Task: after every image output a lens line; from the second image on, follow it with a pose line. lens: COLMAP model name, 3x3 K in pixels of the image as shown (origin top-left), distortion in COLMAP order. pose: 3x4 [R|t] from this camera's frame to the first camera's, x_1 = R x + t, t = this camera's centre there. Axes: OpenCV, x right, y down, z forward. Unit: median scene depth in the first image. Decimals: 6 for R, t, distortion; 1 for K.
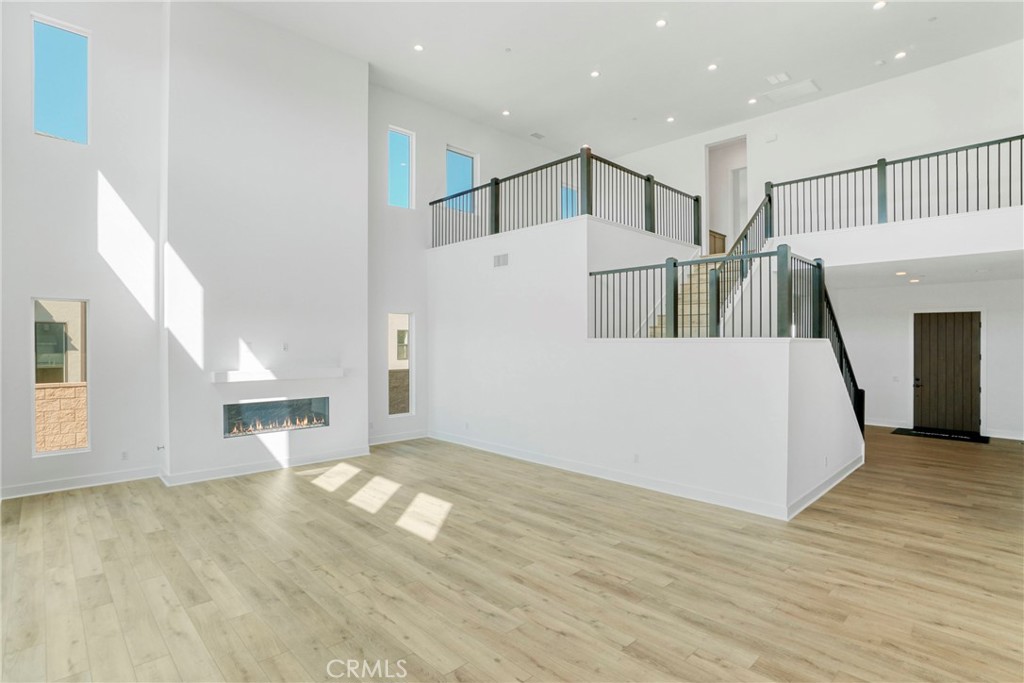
lens RADIAL K [[521.1, 0, 512.6], [0, 521.1, 343.9], [0, 0, 1]] dist [-0.047520, 0.011401]
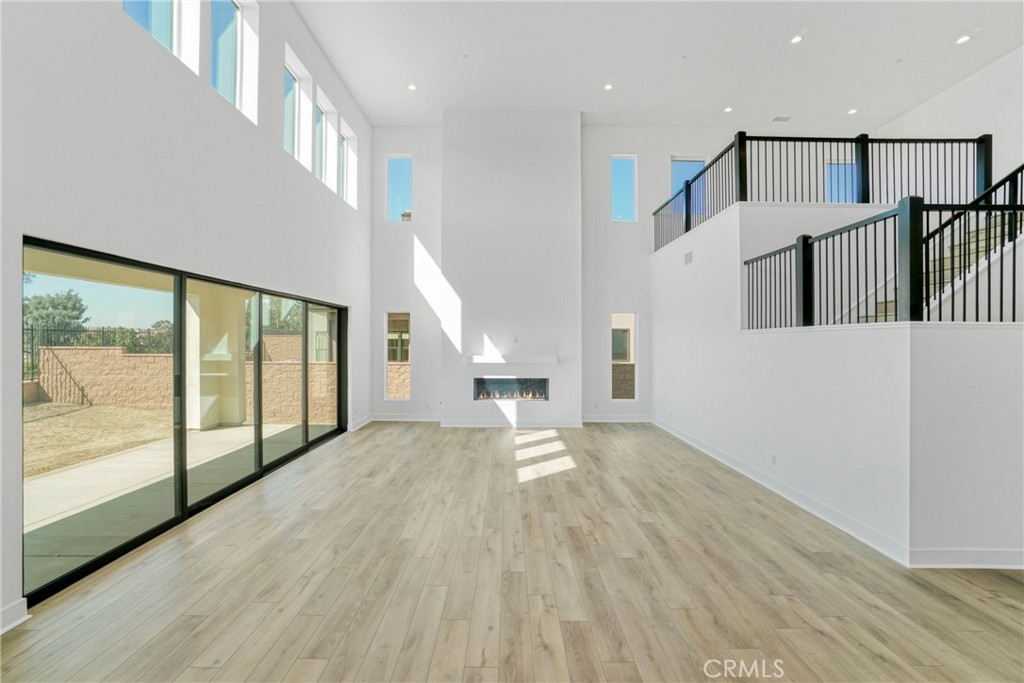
lens RADIAL K [[455.5, 0, 481.9], [0, 455.5, 340.5], [0, 0, 1]] dist [-0.034298, 0.003731]
pose [[0.706199, -0.000572, -0.708013, 0.540996], [-0.007703, 0.999934, -0.008491, 0.027595], [0.707972, 0.011450, 0.706148, 0.105841]]
